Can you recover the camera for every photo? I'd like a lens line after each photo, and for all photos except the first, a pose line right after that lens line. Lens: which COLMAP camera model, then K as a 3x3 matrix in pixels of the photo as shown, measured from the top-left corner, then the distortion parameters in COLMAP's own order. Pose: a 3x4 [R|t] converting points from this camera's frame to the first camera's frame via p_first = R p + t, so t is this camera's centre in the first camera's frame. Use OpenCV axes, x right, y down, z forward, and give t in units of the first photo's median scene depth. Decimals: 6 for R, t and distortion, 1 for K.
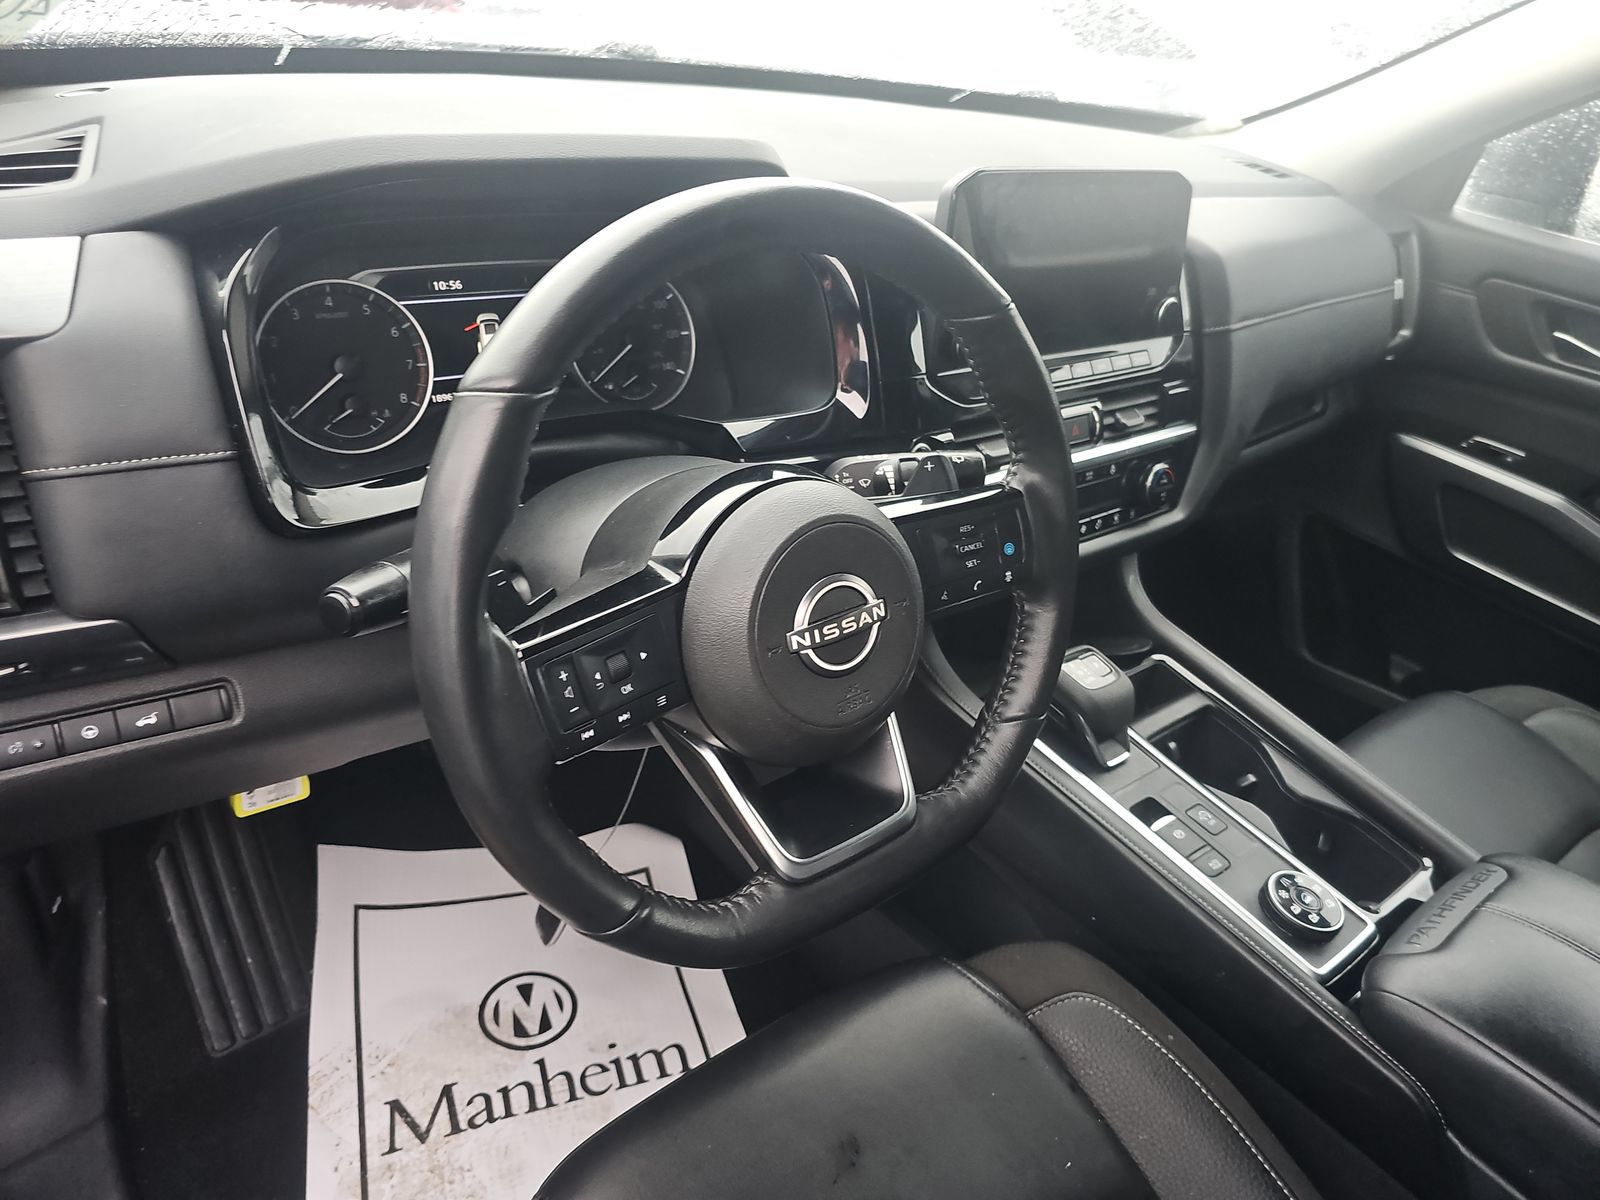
lens RADIAL K [[1078.0, 0, 800.0], [0, 1078.0, 600.0], [0, 0, 1]] dist [0.040915, -0.052813]
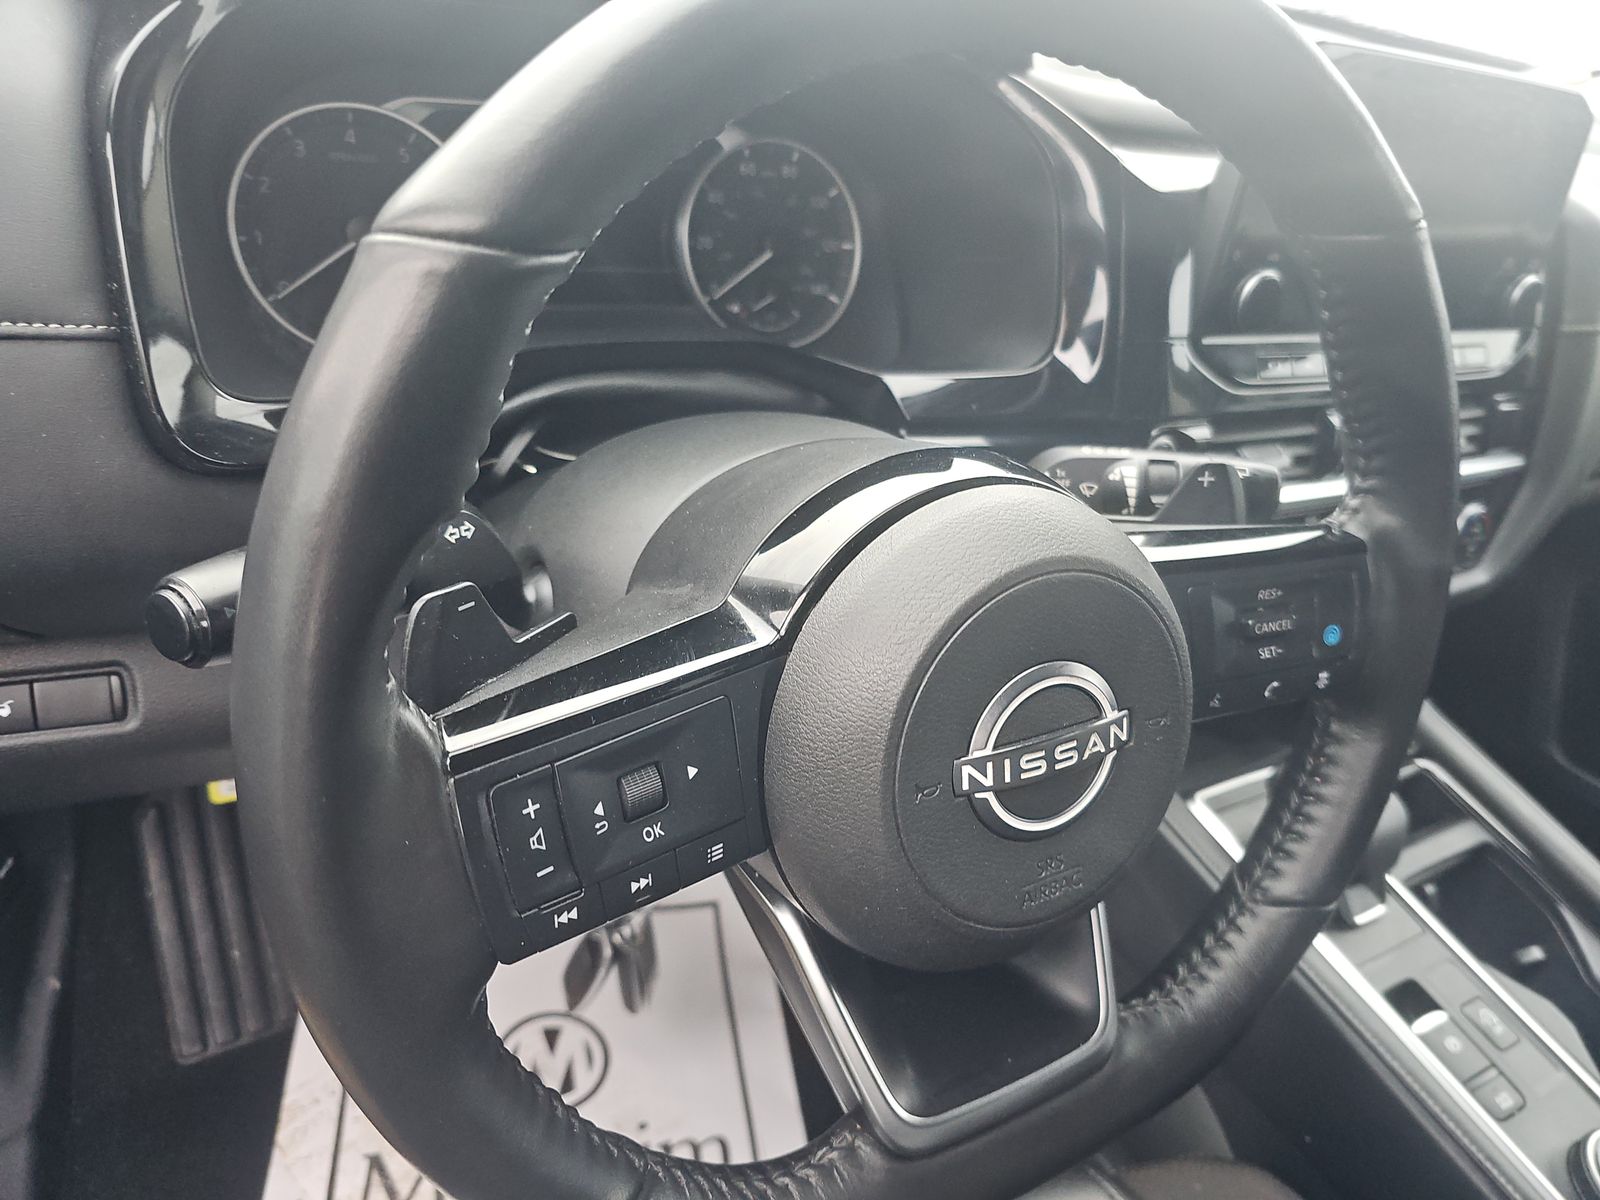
lens RADIAL K [[1097.7, 0, 801.9], [0, 1097.7, 621.7], [0, 0, 1]] dist [0.026232, -0.040166]
pose [[0.984667, 0.137828, -0.106933, -0.028597], [-0.132300, 0.989557, 0.057209, -0.045040], [0.113701, -0.042185, 0.992619, 0.318698]]
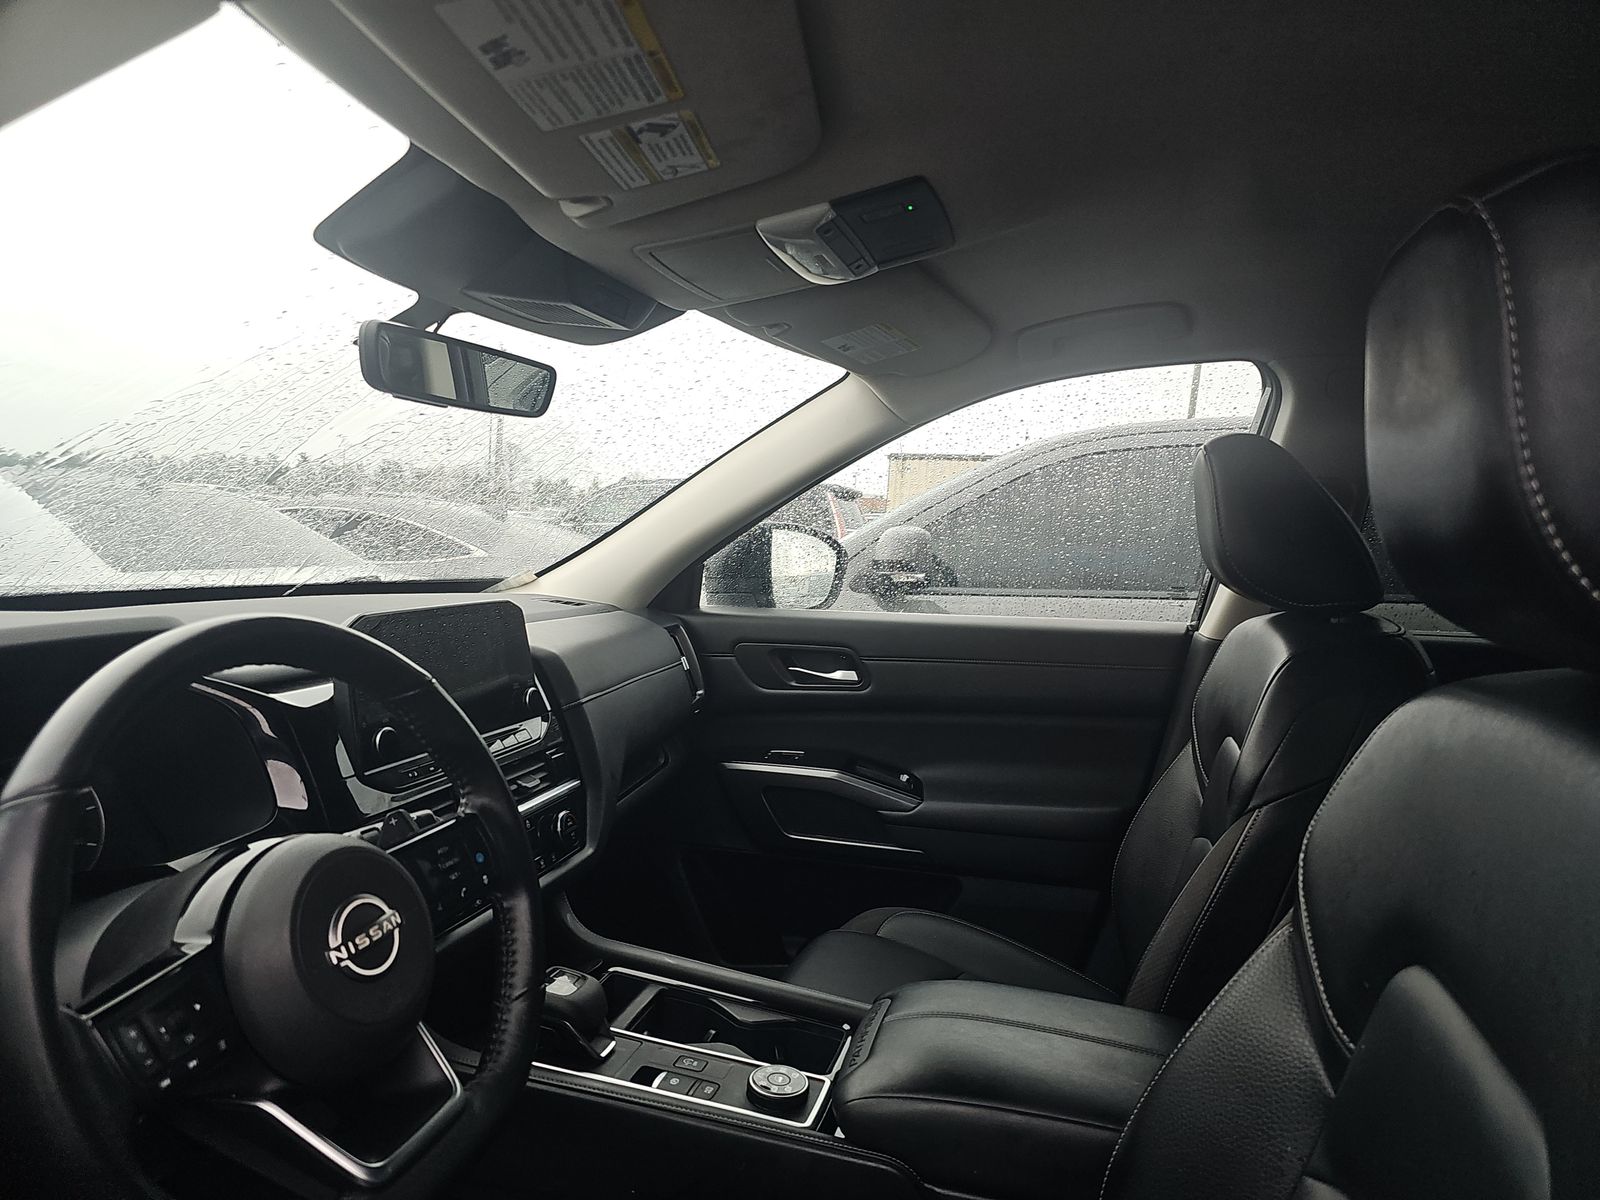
lens RADIAL K [[1042.4, 0, 846.0], [0, 1042.4, 585.7], [0, 0, 1]] dist [0.062772, -0.062163]
pose [[0.780817, -0.146570, 0.607323, -0.157243], [0.386511, 0.877061, -0.285259, 0.170830], [-0.490849, 0.457472, 0.741475, -0.251336]]
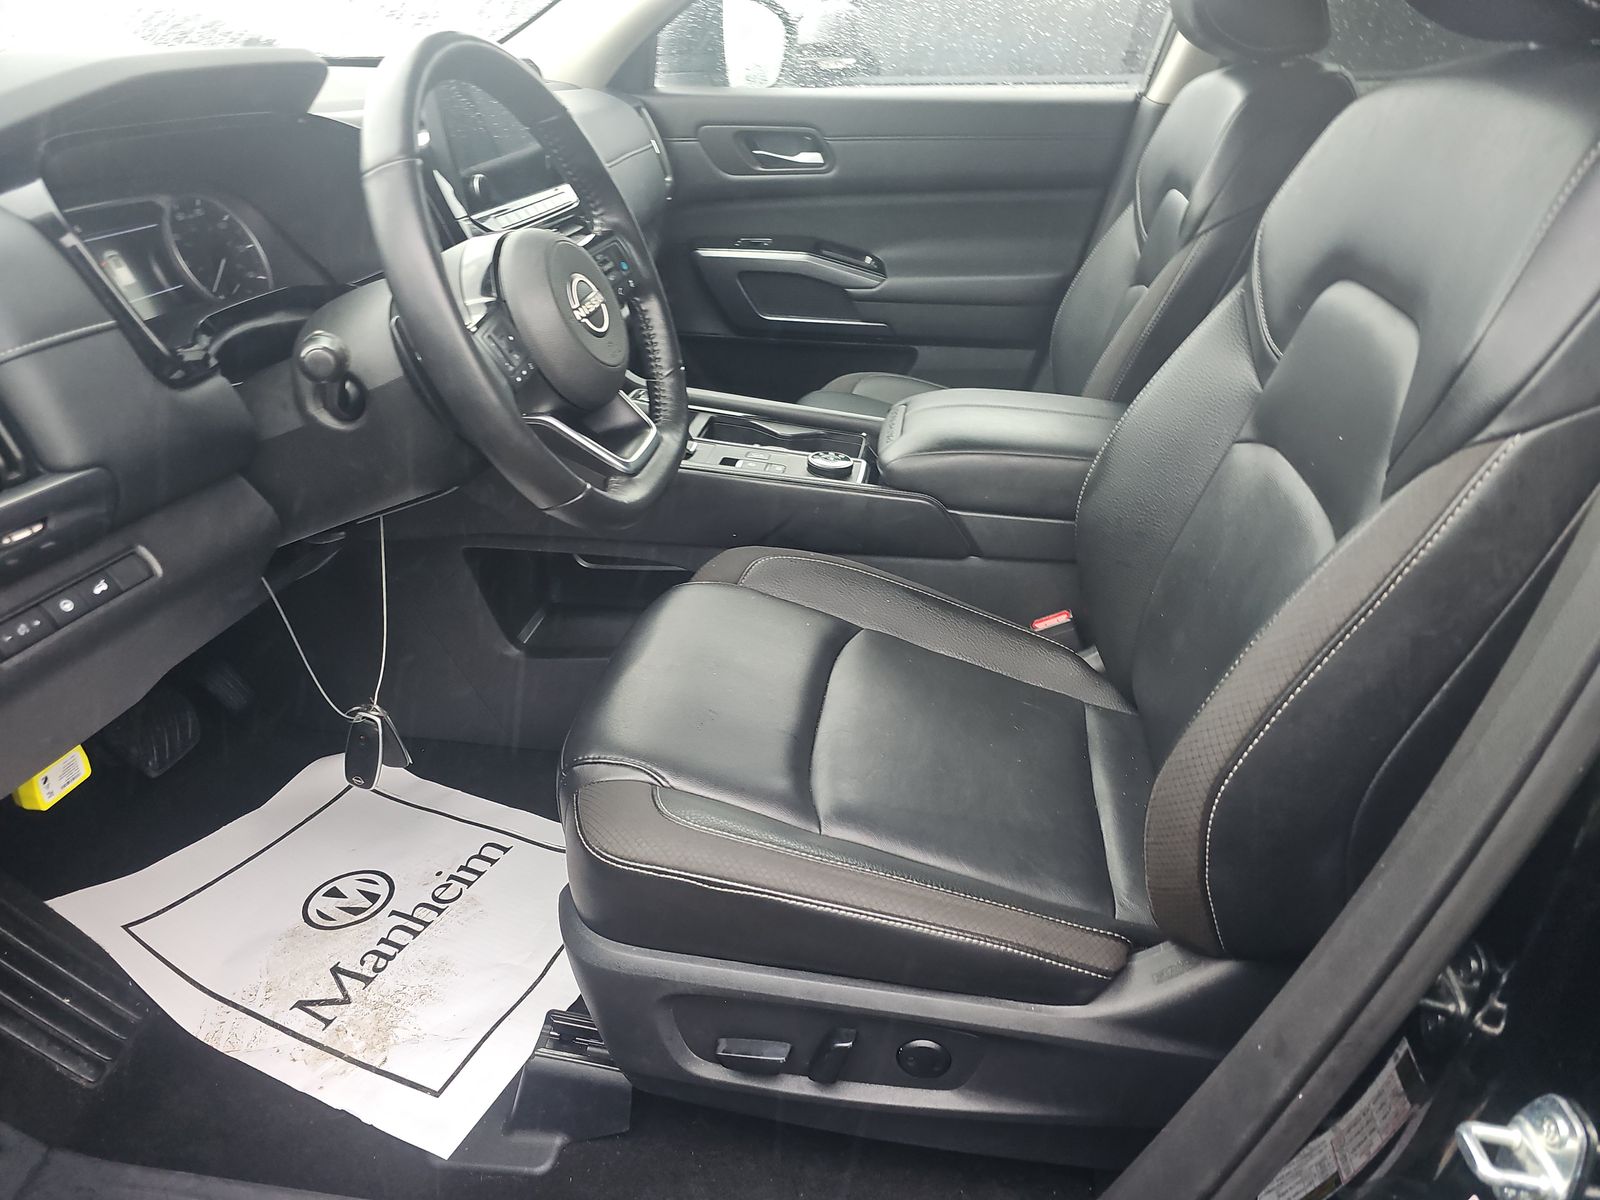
lens RADIAL K [[1023.4, 0, 842.7], [0, 1023.4, 609.8], [0, 0, 1]] dist [0.049103, -0.063099]
pose [[0.706172, -0.448961, 0.547499, -0.569264], [0.430816, 0.886101, 0.170949, 0.250482], [-0.561889, 0.115152, 0.819159, -0.330280]]
